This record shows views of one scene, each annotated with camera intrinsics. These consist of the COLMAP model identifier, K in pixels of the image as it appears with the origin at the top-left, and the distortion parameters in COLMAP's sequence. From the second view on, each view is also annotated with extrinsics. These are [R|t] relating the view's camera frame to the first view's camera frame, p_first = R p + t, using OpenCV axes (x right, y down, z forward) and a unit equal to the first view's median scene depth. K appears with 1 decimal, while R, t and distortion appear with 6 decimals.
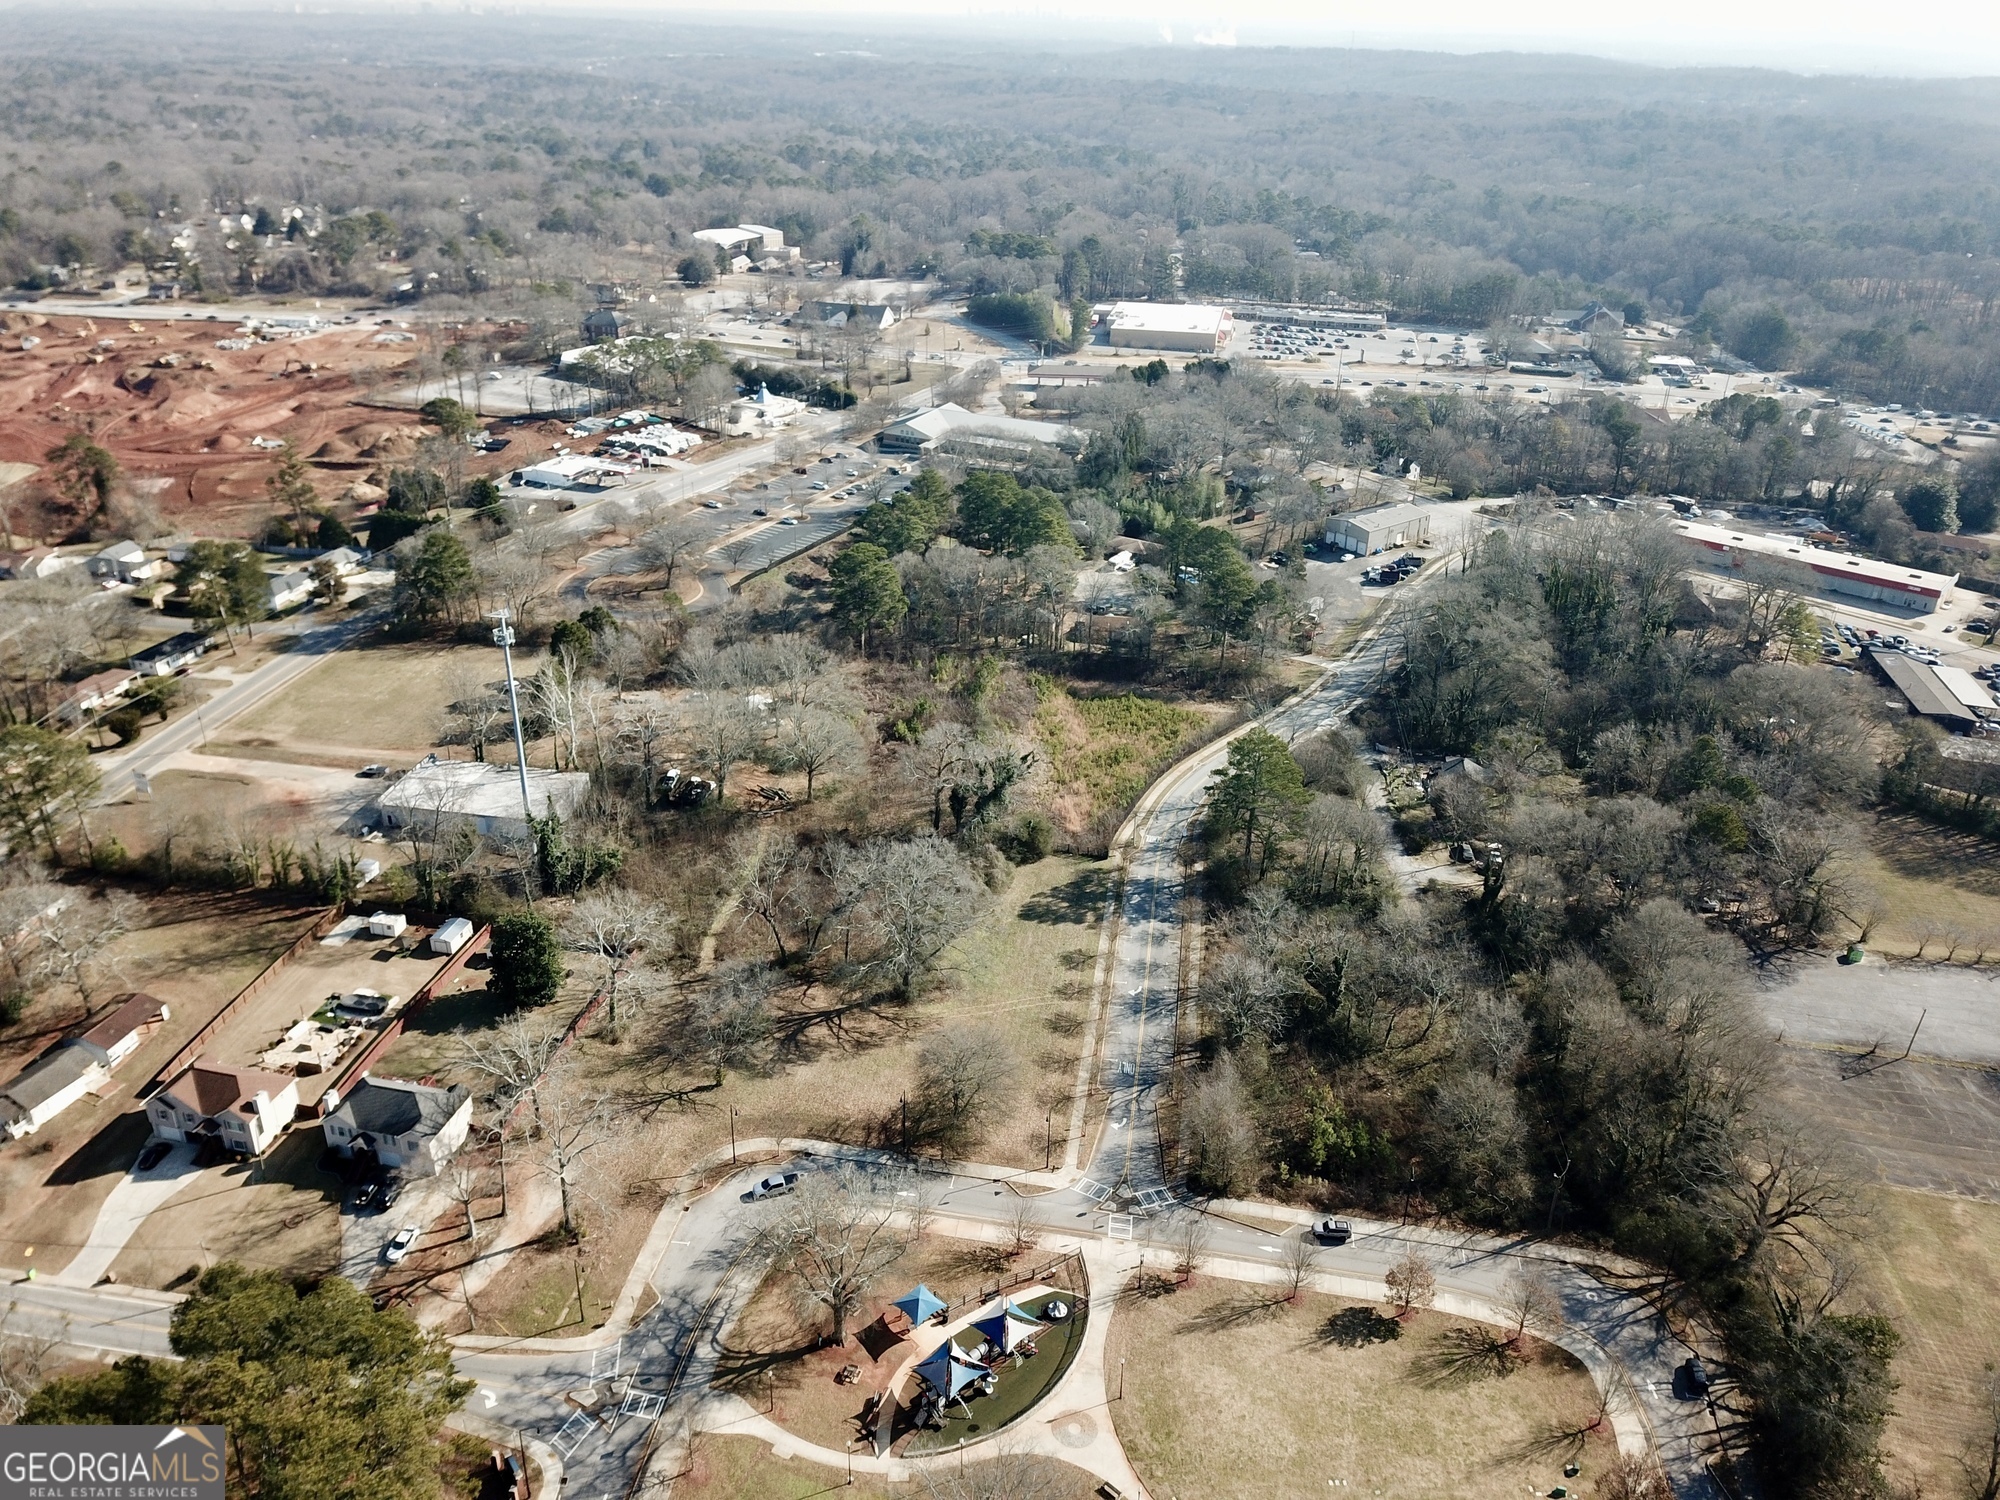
lens RADIAL K [[1506.0, 0, 1000.0], [0, 1506.0, 750.0], [0, 0, 1]] dist [0.050910, -0.053959]
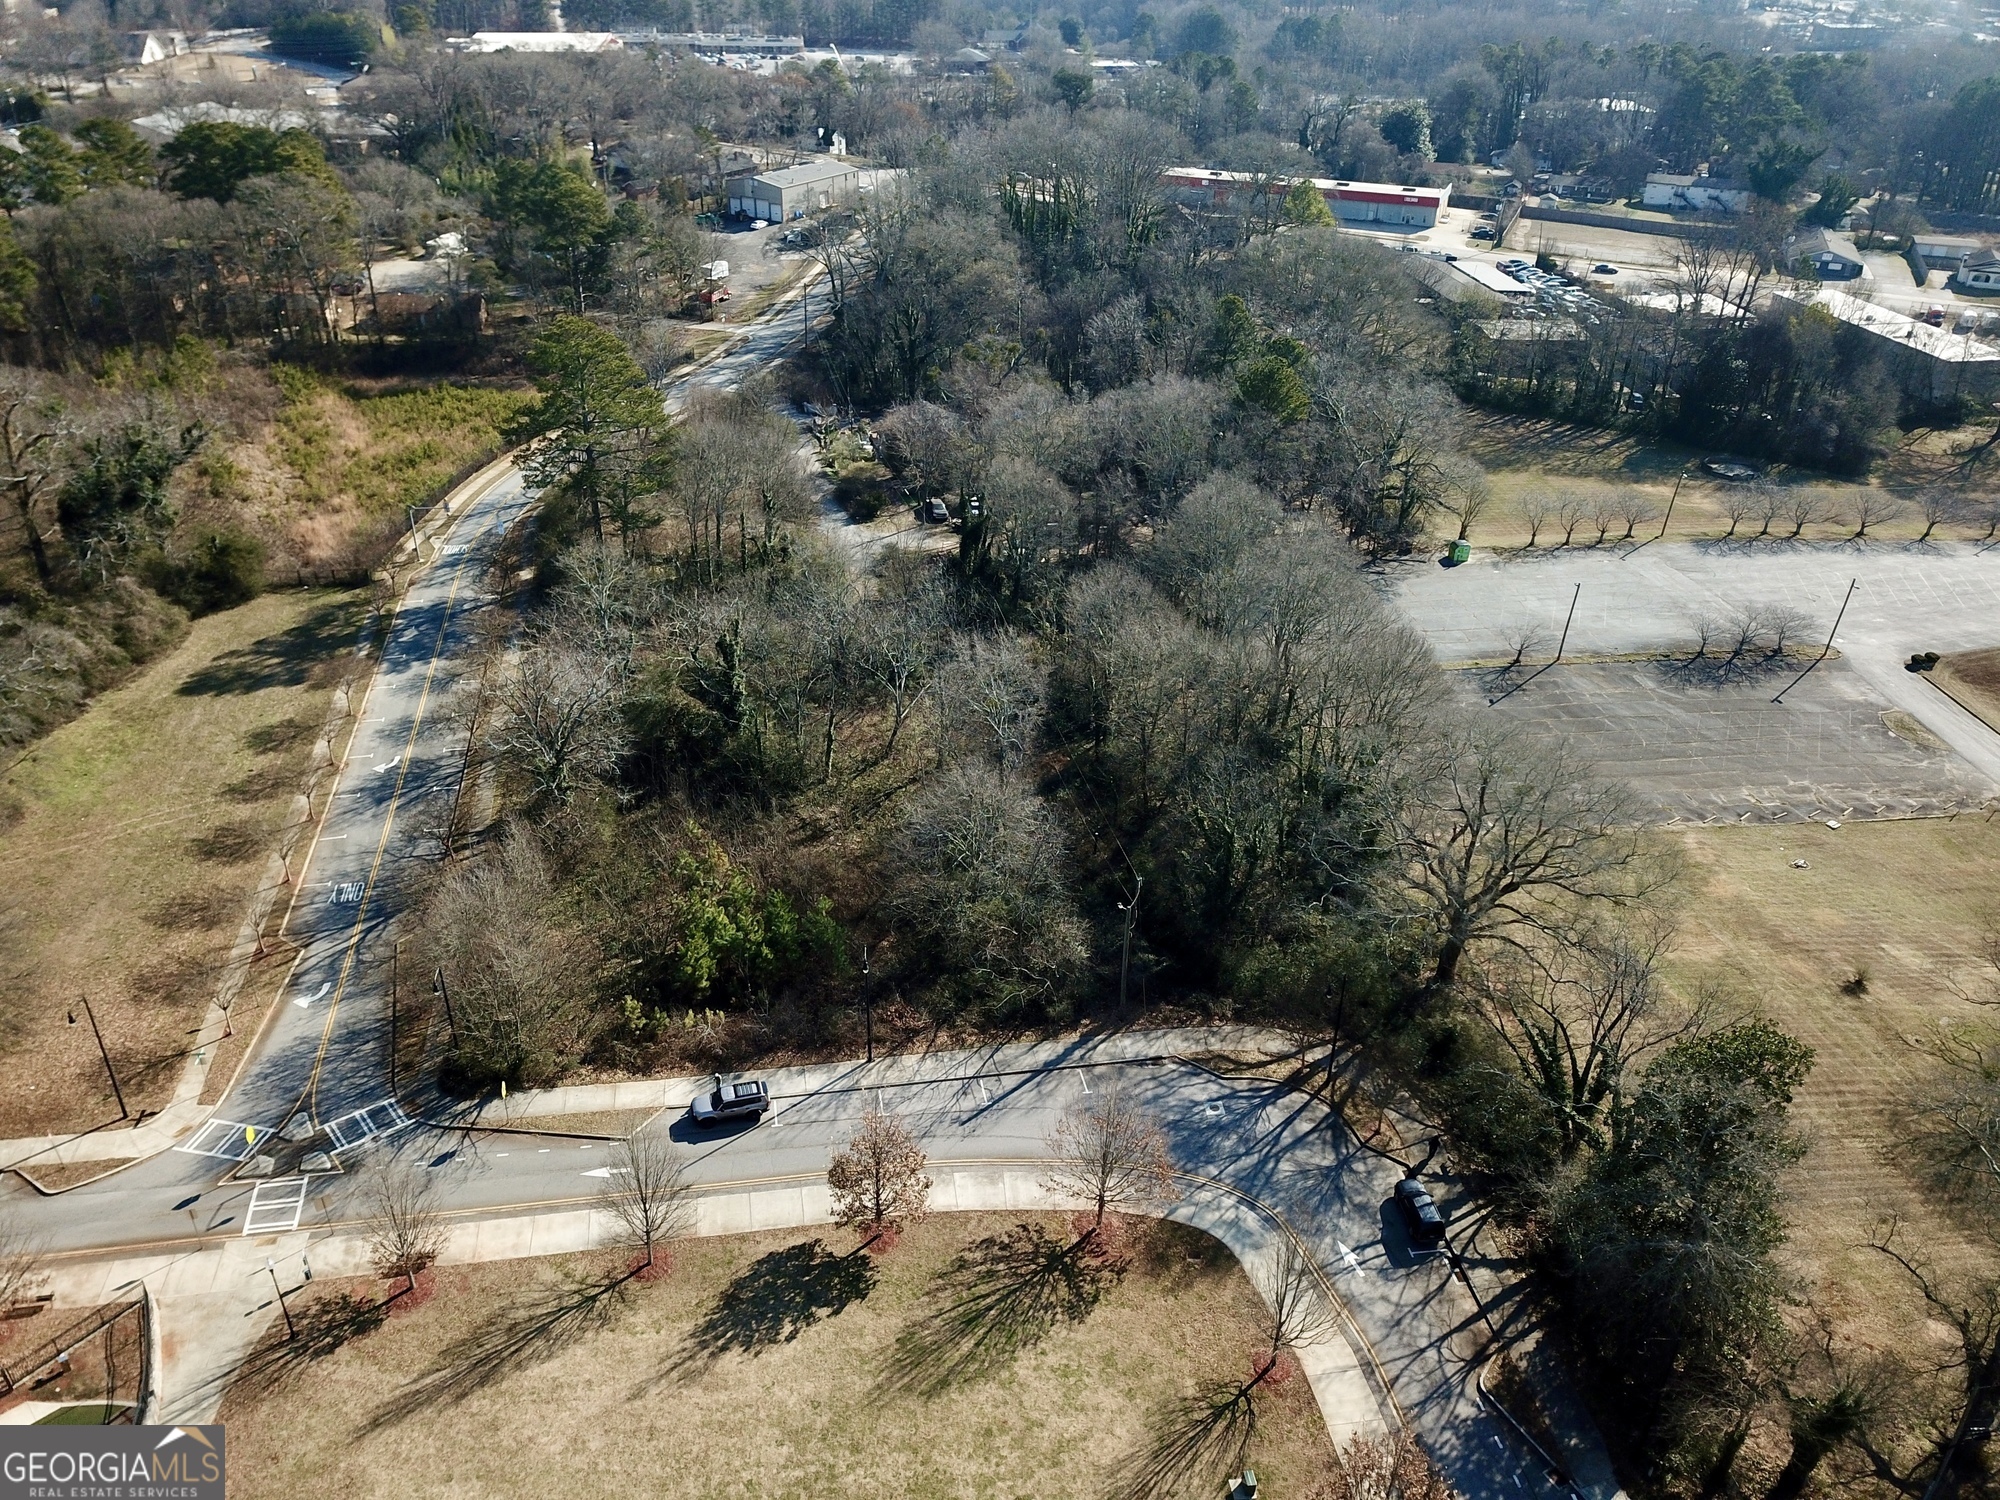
lens RADIAL K [[1522.0, 0, 979.7], [0, 1522.0, 745.9], [0, 0, 1]] dist [0.017592, -0.000267]
pose [[0.946124, -0.166929, 0.277460, 0.164298], [0.145208, 0.984613, 0.097226, 0.151225], [-0.289421, -0.051698, 0.955805, 0.464309]]
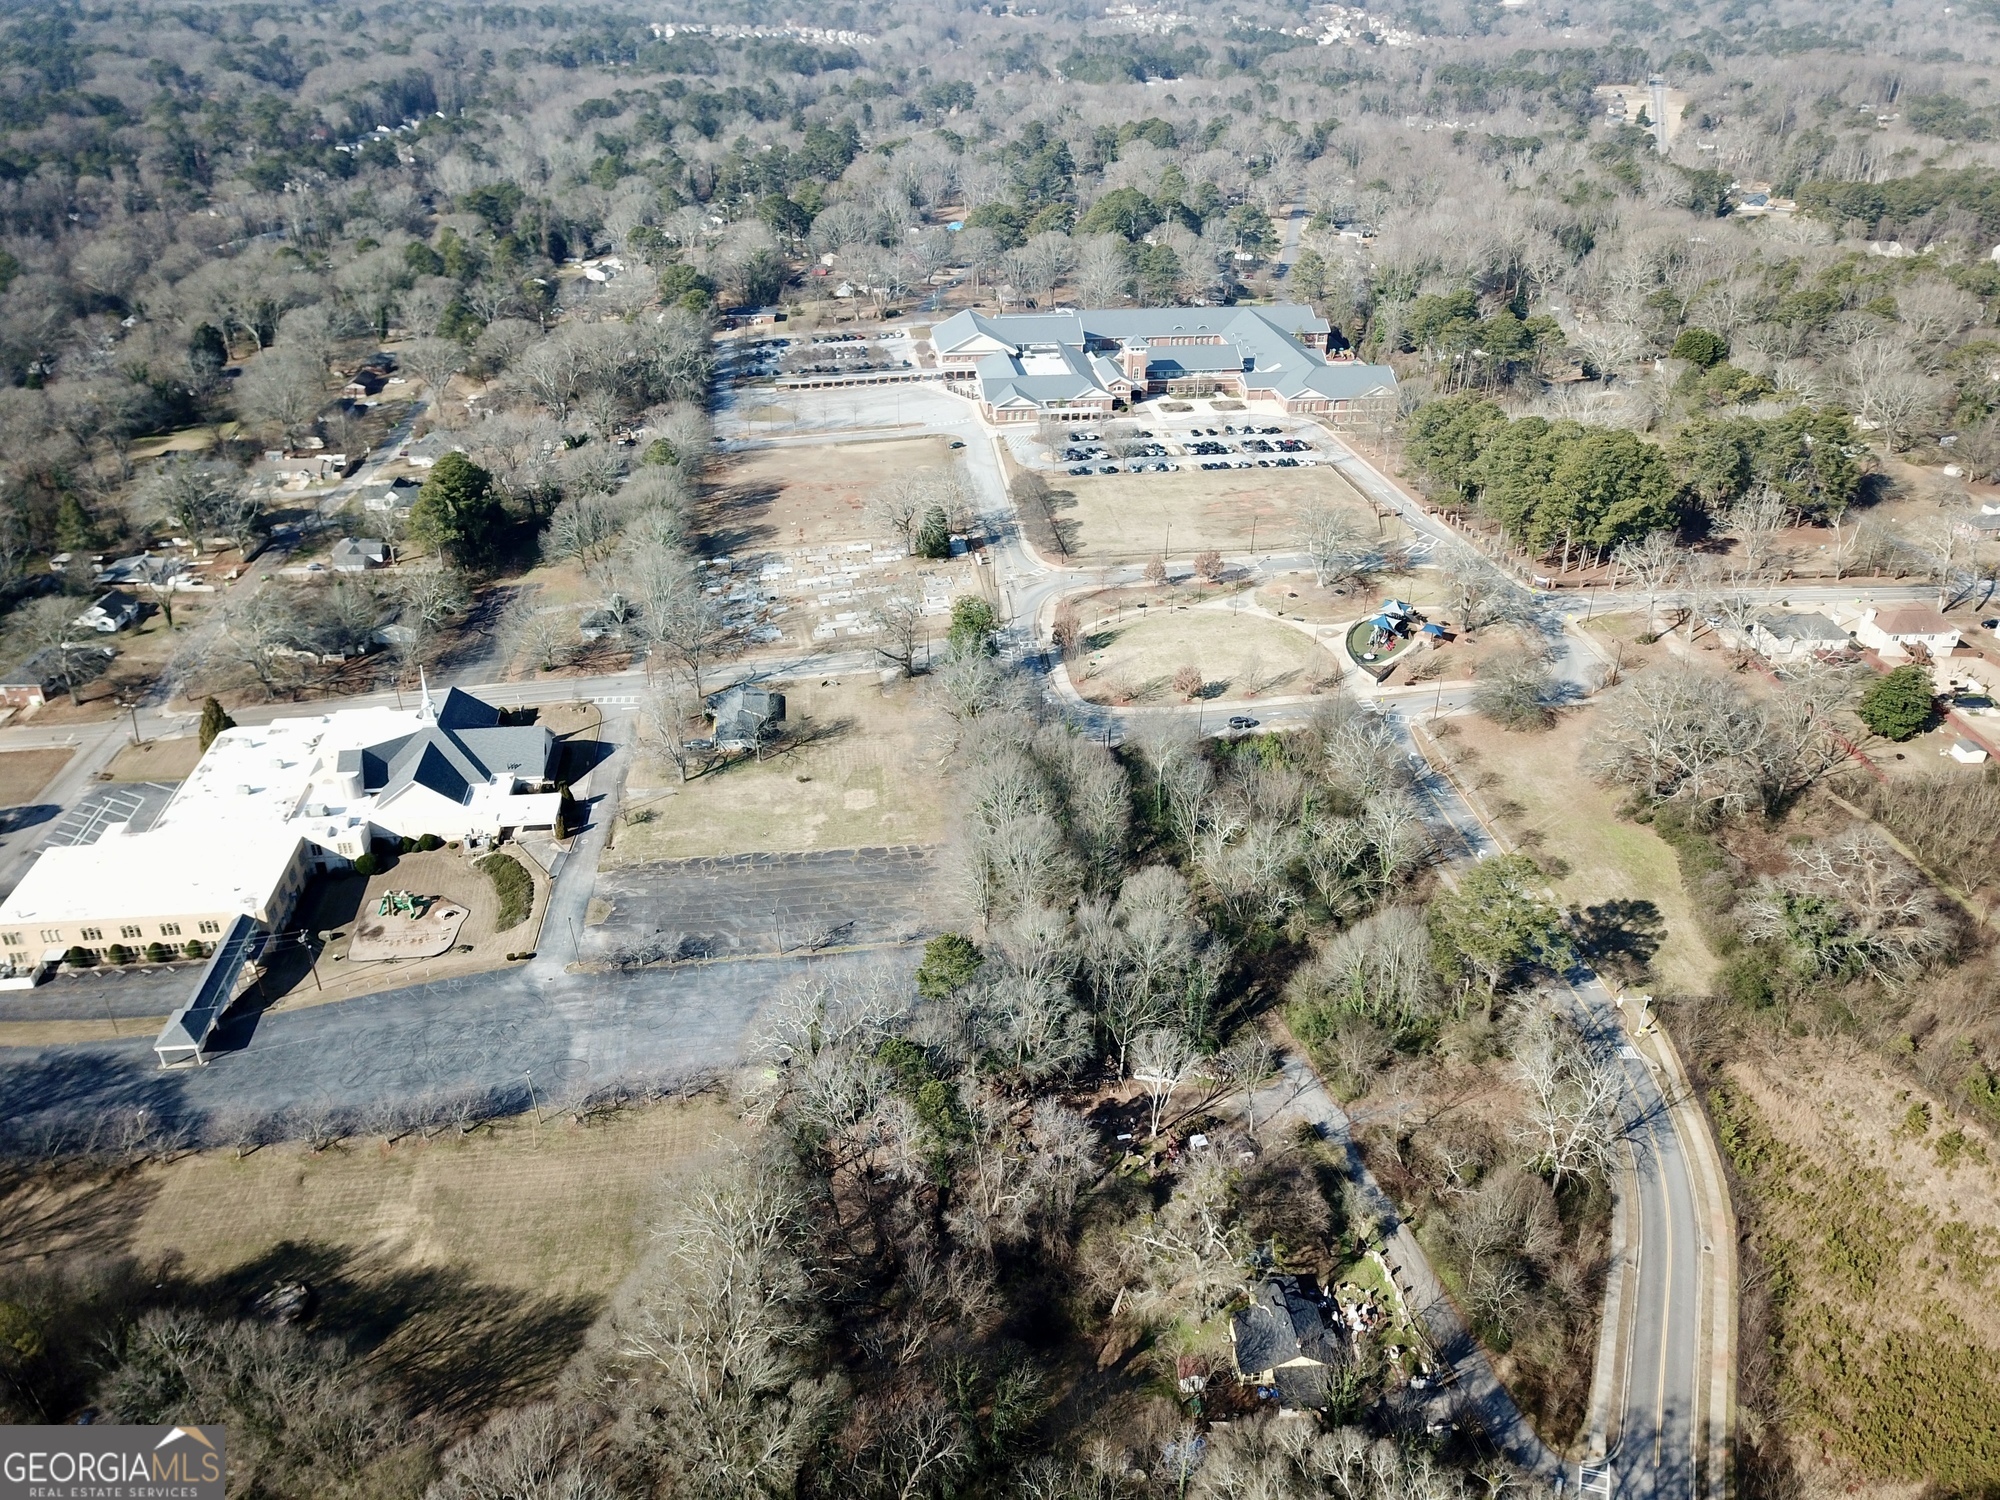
lens RADIAL K [[1549.6, 0, 1000.5], [0, 1549.6, 695.8], [0, 0, 1]] dist [0.011893, -0.007889]
pose [[-0.960410, 0.107942, -0.256829, 0.803095], [-0.141190, 0.606133, 0.782731, -0.843405], [0.240162, 0.788005, -0.566896, 1.692918]]
